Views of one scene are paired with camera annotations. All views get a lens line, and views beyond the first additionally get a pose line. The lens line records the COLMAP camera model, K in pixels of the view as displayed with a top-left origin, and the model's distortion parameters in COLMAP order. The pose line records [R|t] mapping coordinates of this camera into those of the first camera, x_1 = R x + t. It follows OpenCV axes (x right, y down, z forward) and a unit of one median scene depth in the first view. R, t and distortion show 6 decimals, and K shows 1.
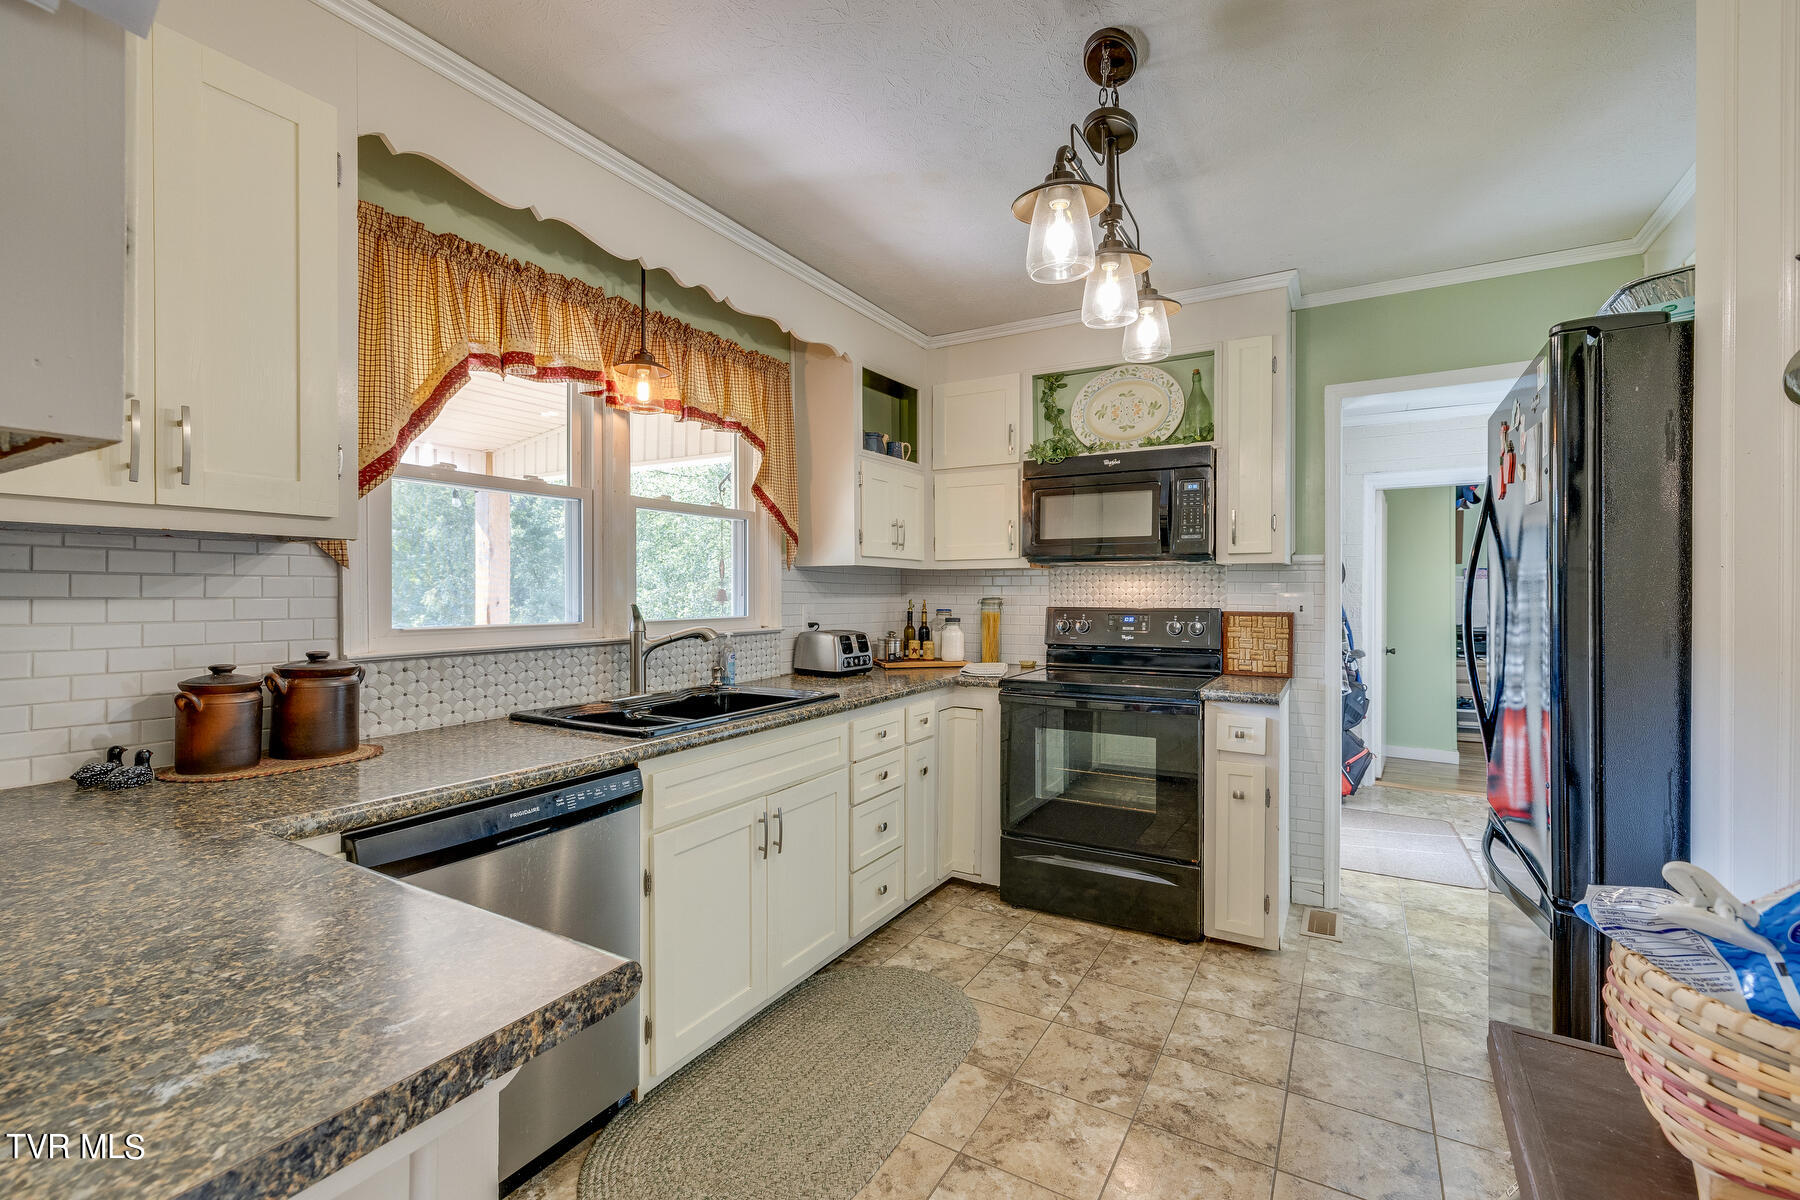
lens RADIAL K [[761.3, 0, 903.4], [0, 761.3, 593.9], [0, 0, 1]] dist [0.003729, 0.000244]
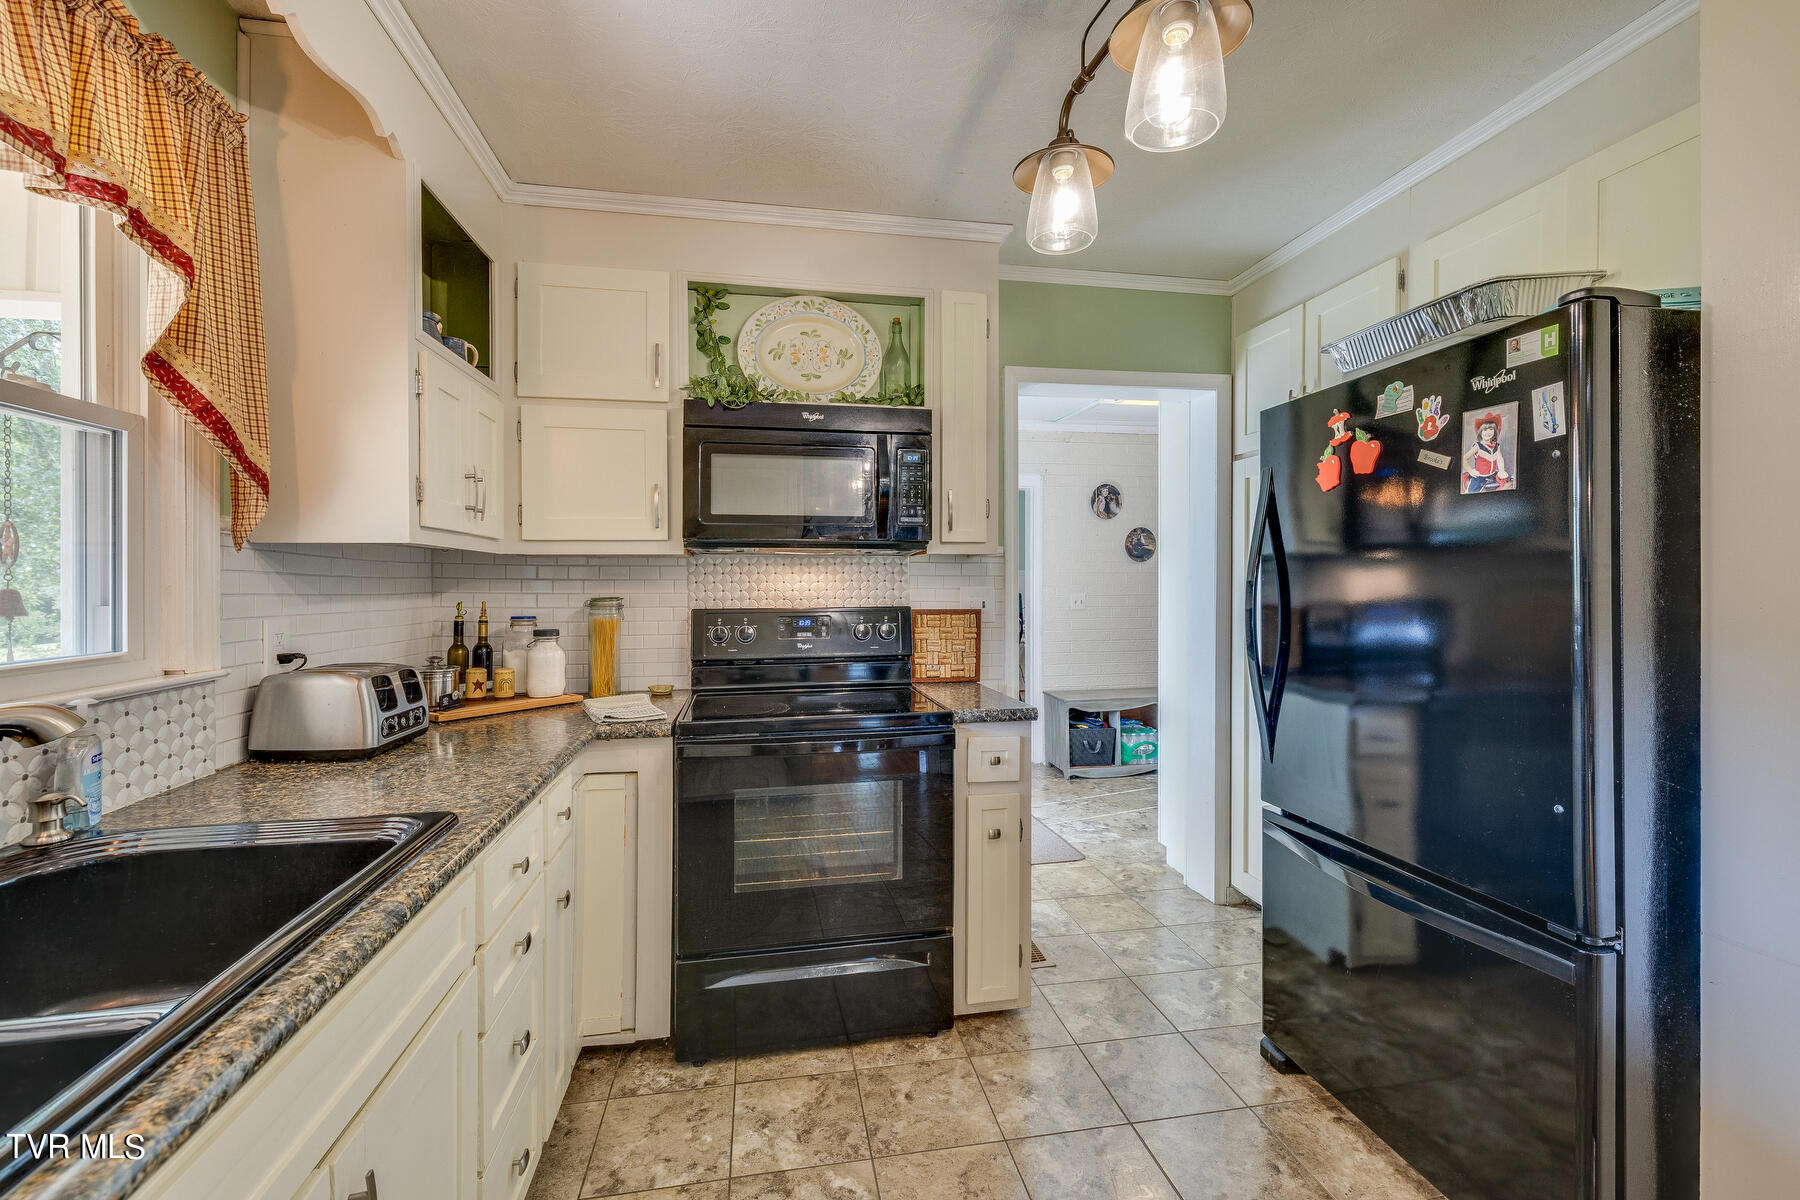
lens RADIAL K [[761.3, 0, 911.4], [0, 761.3, 579.3], [0, 0, 1]] dist [0.003729, 0.000244]
pose [[0.765388, -0.001992, 0.643566, -0.135197], [0.006482, 0.999968, -0.004614, -0.007454], [-0.643536, 0.007703, 0.765377, 0.357209]]
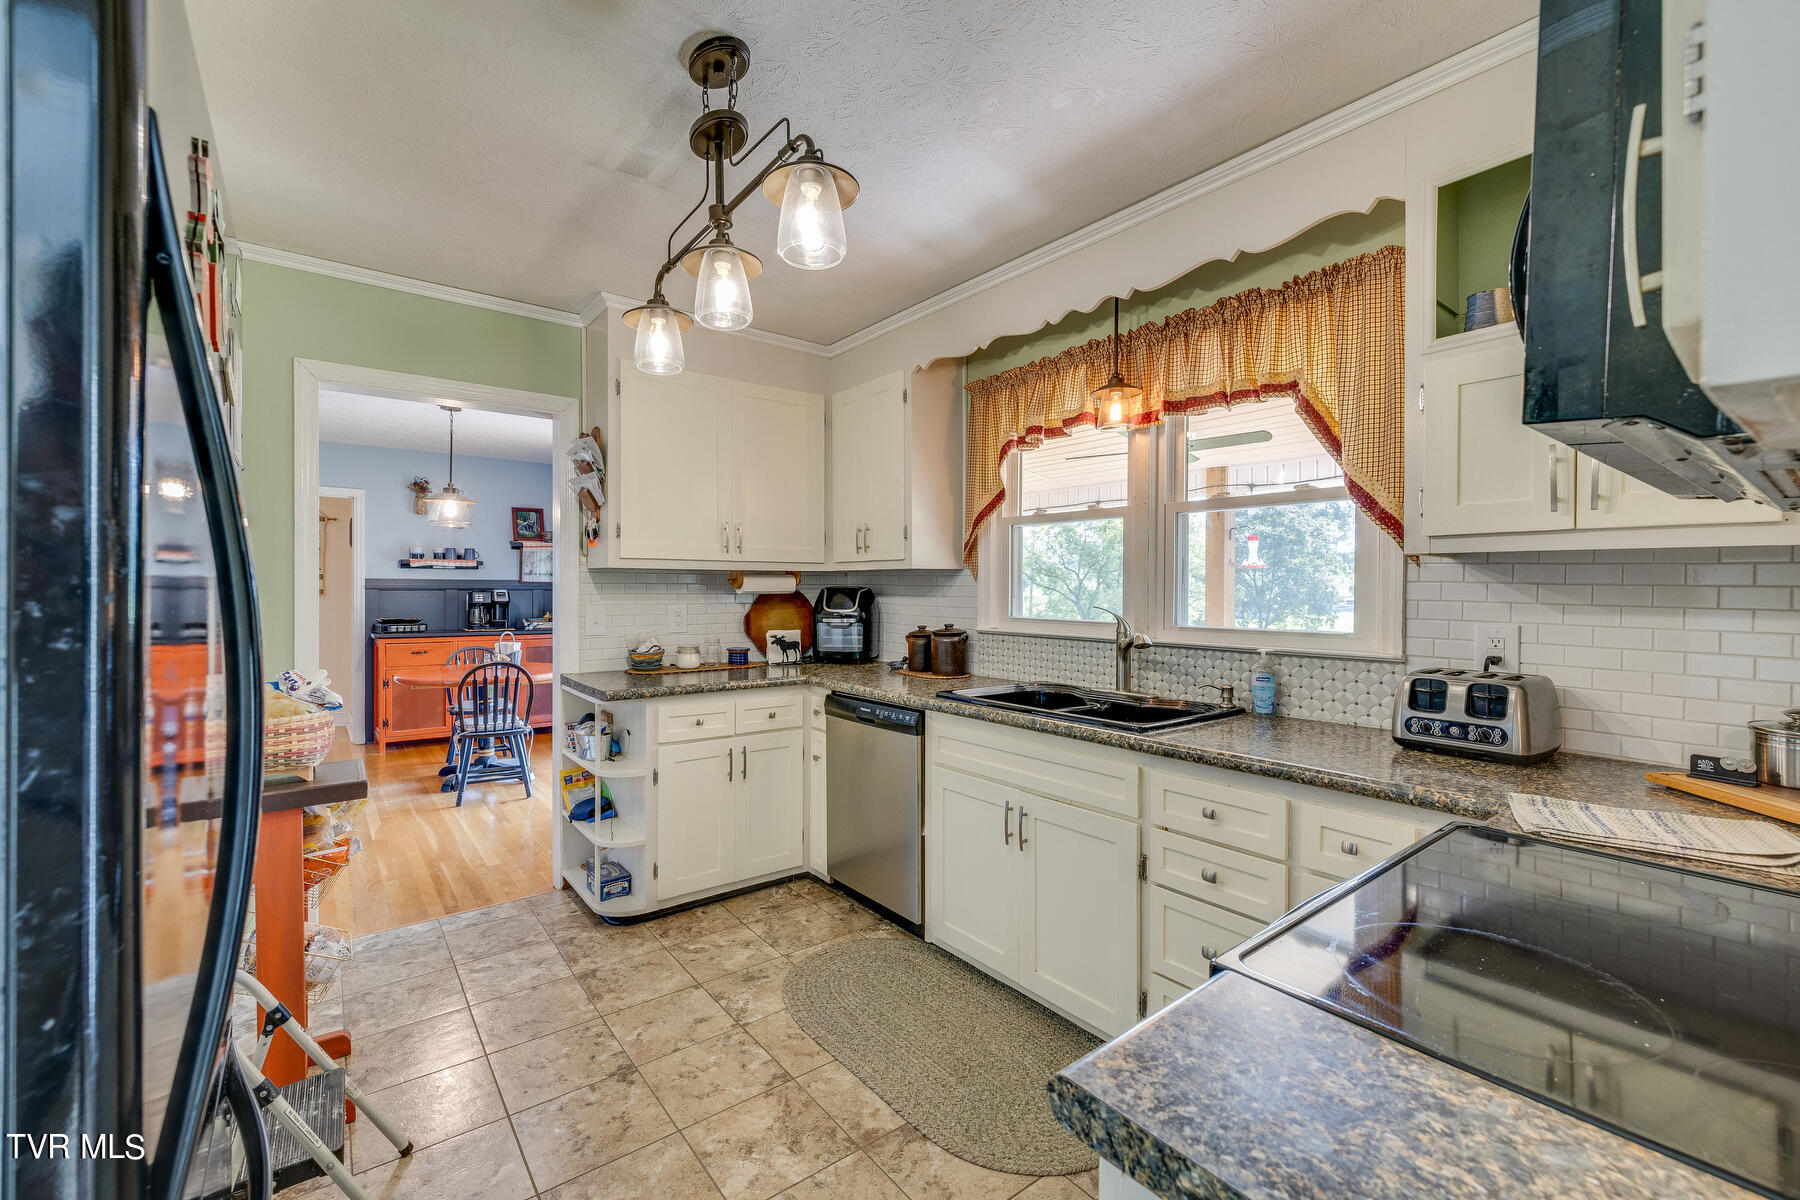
lens RADIAL K [[761.3, 0, 909.0], [0, 761.3, 595.4], [0, 0, 1]] dist [0.003729, 0.000244]
pose [[-0.358430, -0.001732, -0.933555, 0.586011], [-0.016358, 0.999856, 0.004426, -0.002987], [0.933413, 0.016858, -0.358407, 0.842444]]
